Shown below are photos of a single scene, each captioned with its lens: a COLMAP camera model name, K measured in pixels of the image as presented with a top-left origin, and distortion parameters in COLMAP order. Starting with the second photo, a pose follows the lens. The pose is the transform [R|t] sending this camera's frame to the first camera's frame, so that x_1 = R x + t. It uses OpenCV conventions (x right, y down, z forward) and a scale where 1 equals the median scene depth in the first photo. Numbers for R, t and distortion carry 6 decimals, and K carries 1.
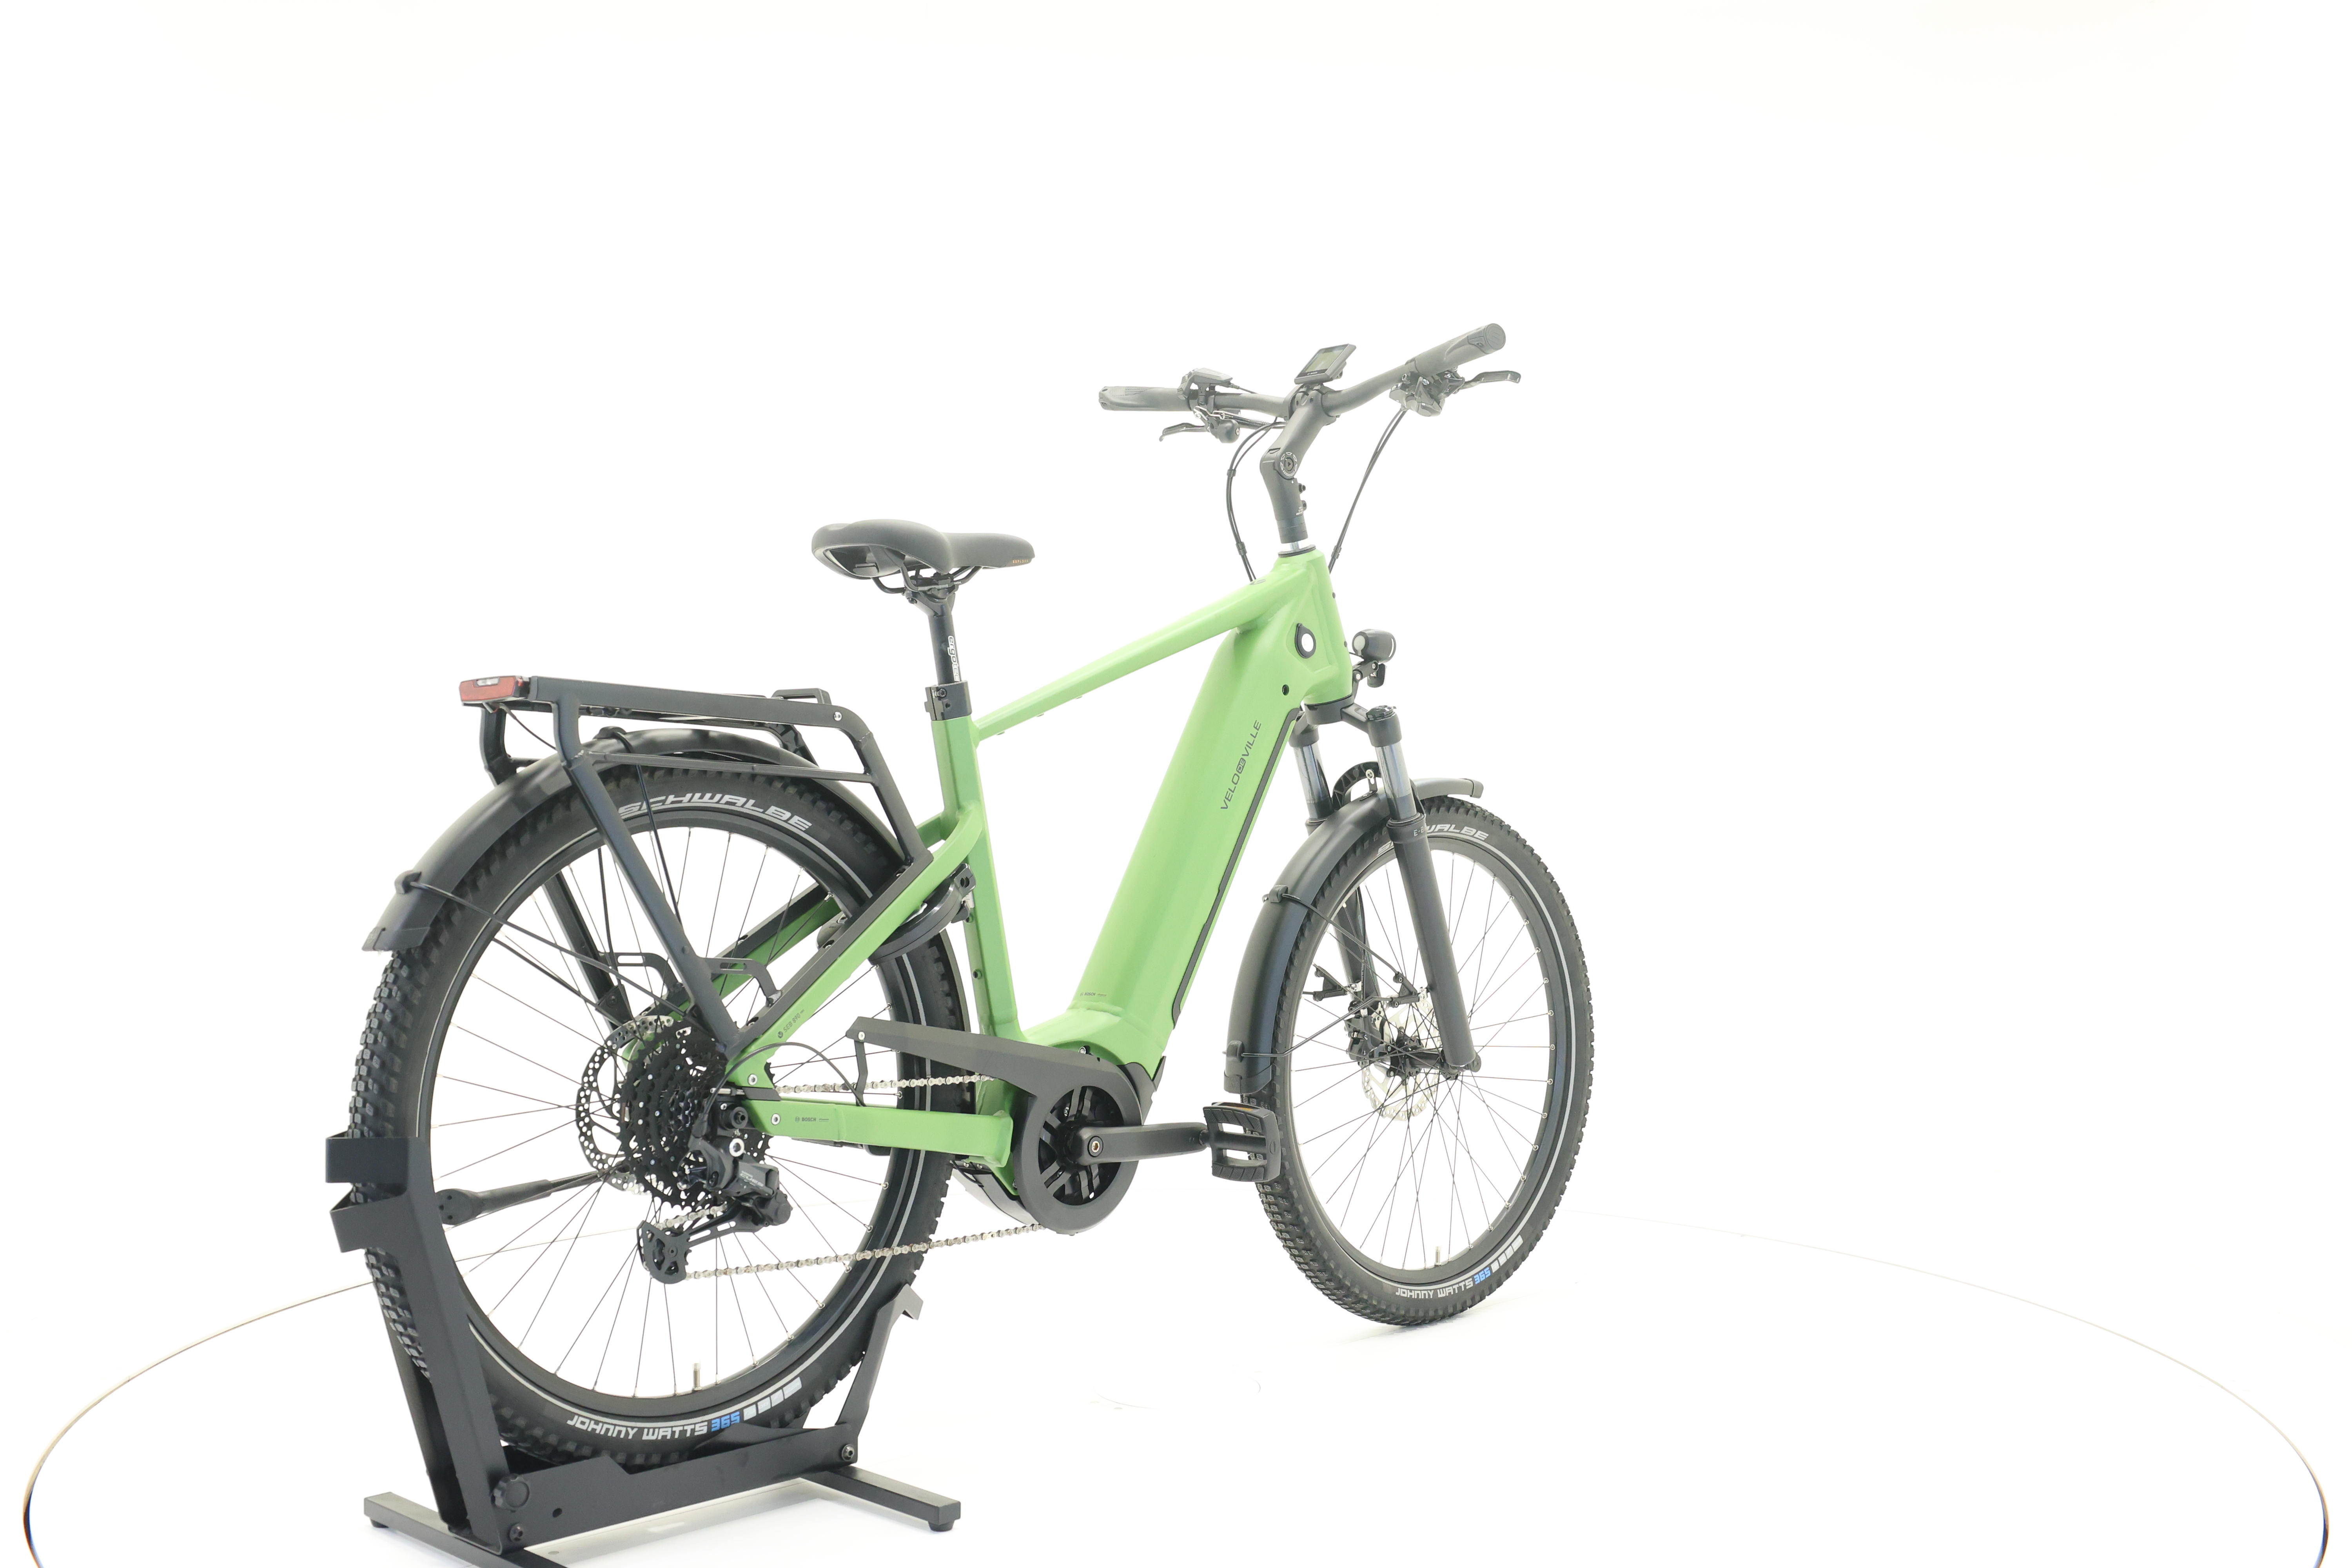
lens RADIAL K [[2483.5, 0, 1184.3], [0, 2483.5, 778.9], [0, 0, 1]] dist [-0.005296, 0.000000]
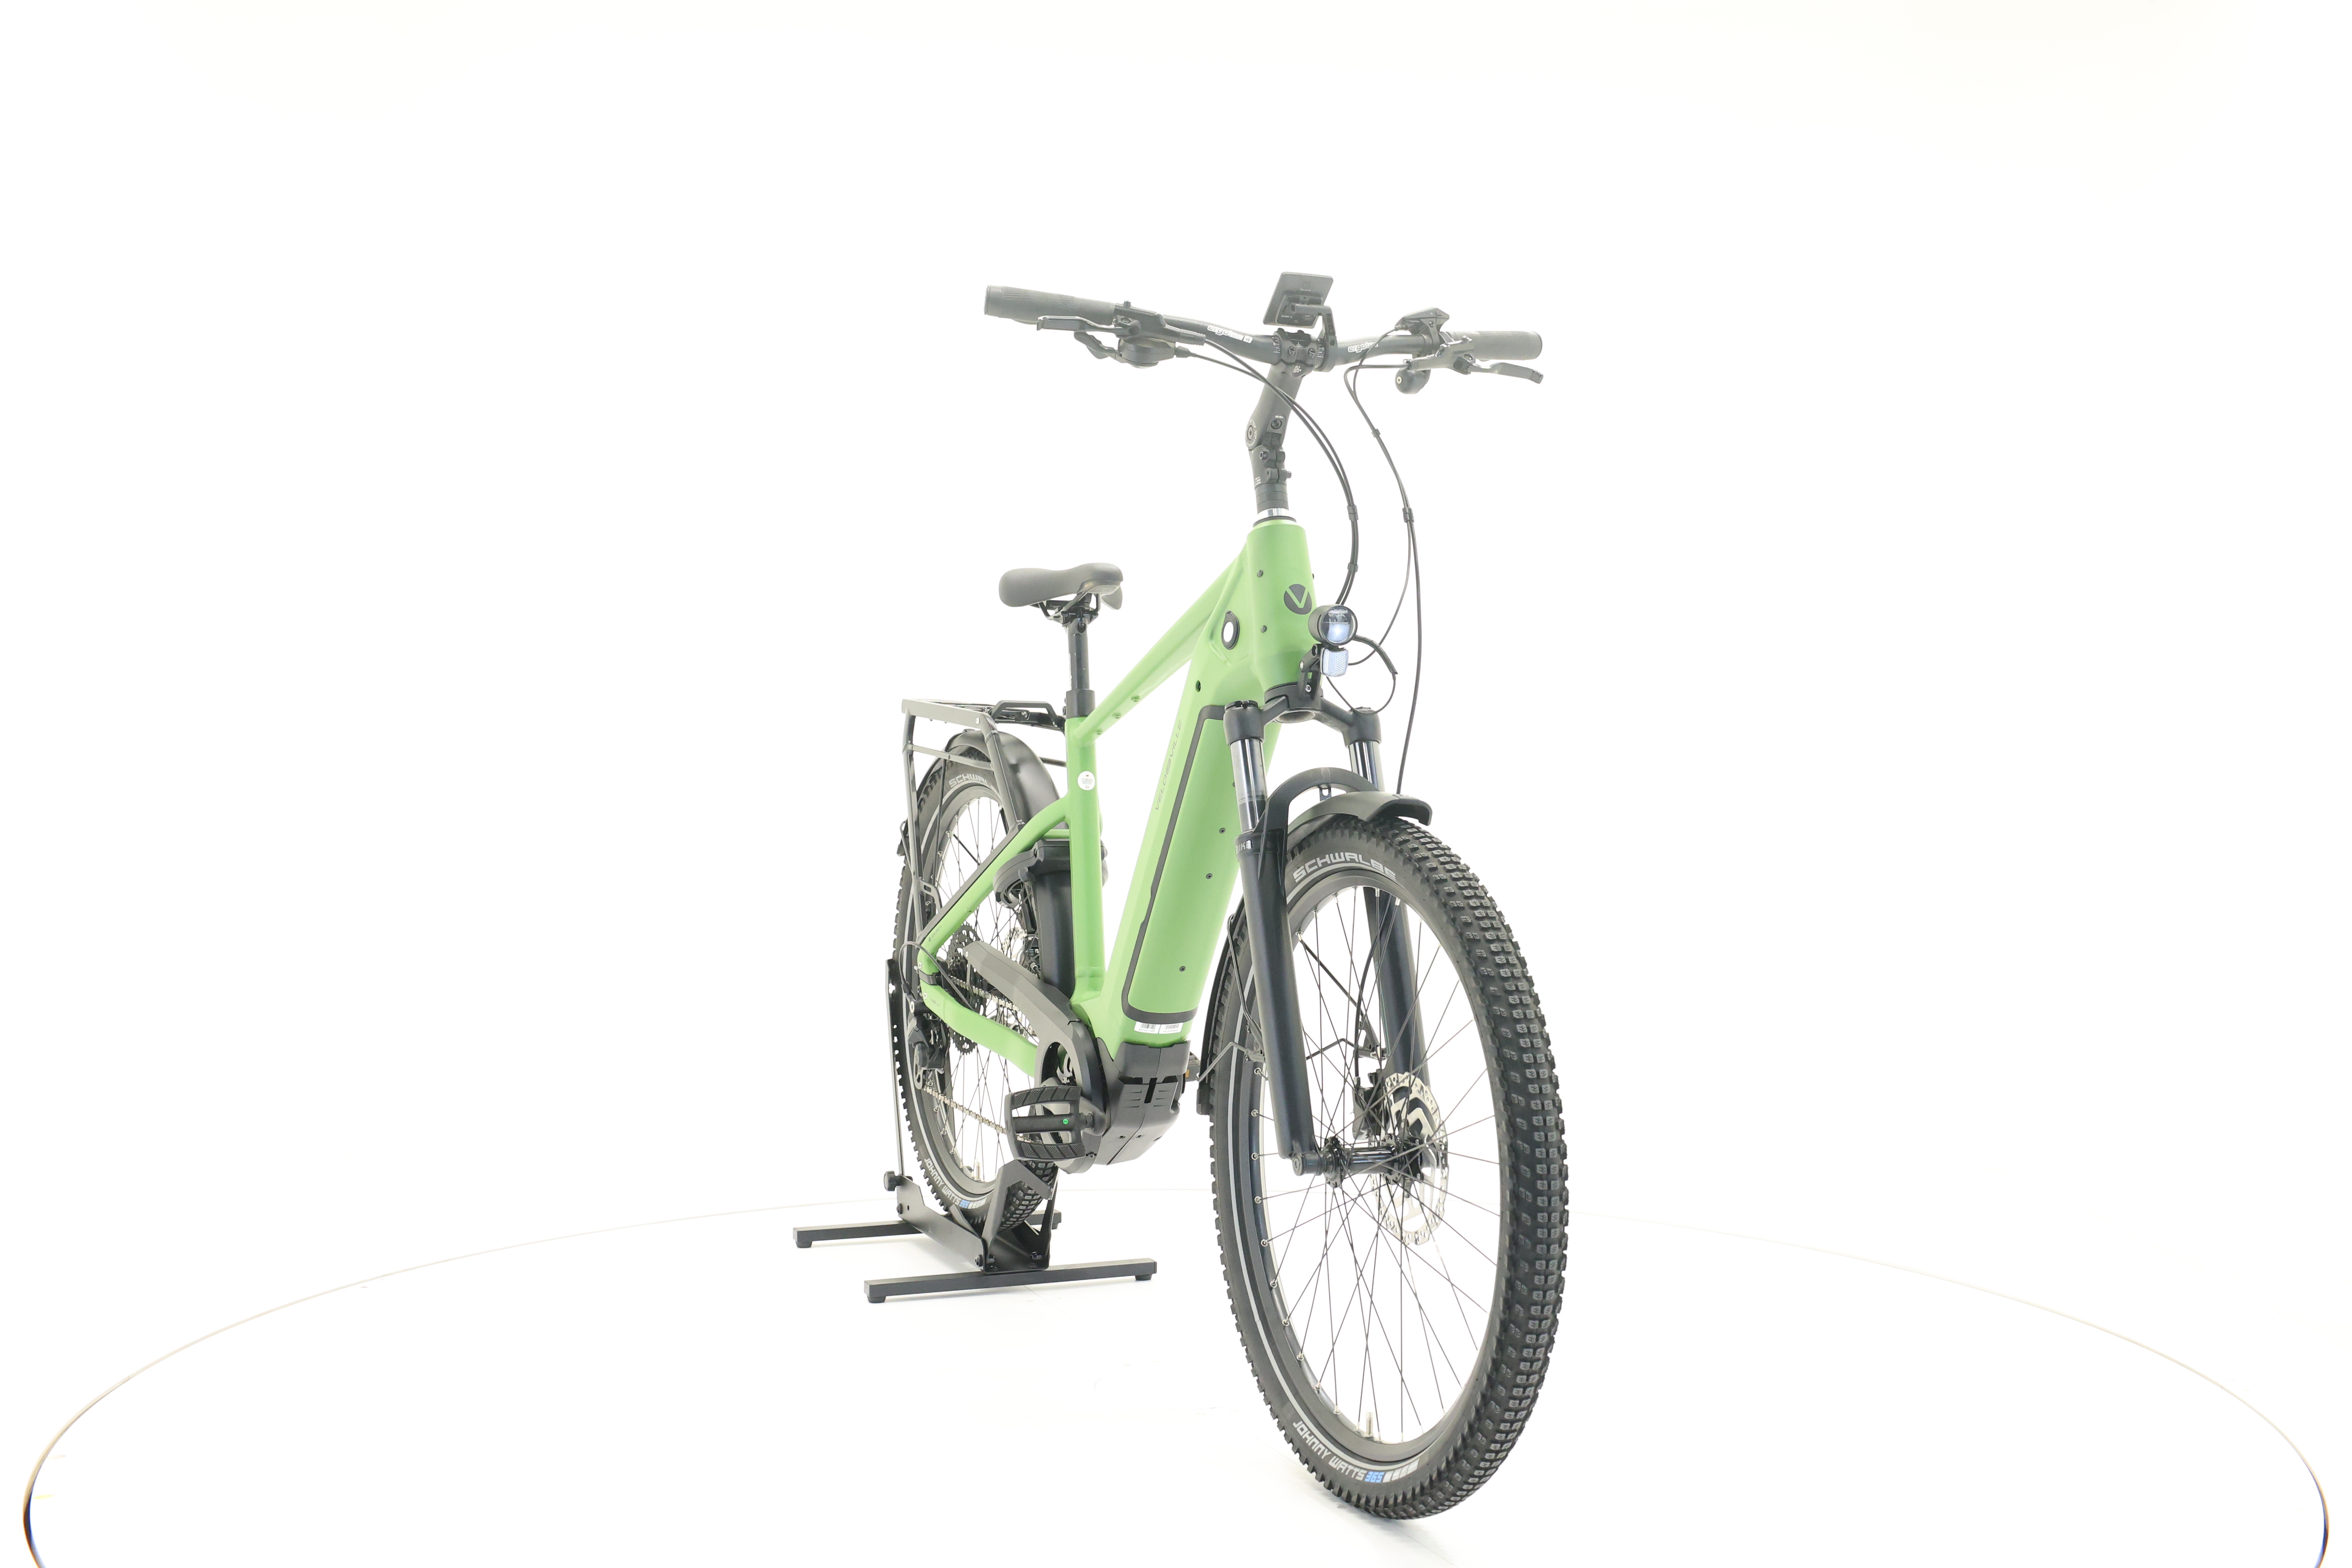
lens RADIAL K [[2483.5, 0, 1176.6], [0, 2483.5, 775.2], [0, 0, 1]] dist [-0.005296, 0.000000]
pose [[-0.388004, 0.011048, -0.921591, 0.971331], [-0.022401, 0.999520, 0.021413, -0.023991], [0.921385, 0.028953, -0.387571, 1.464290]]
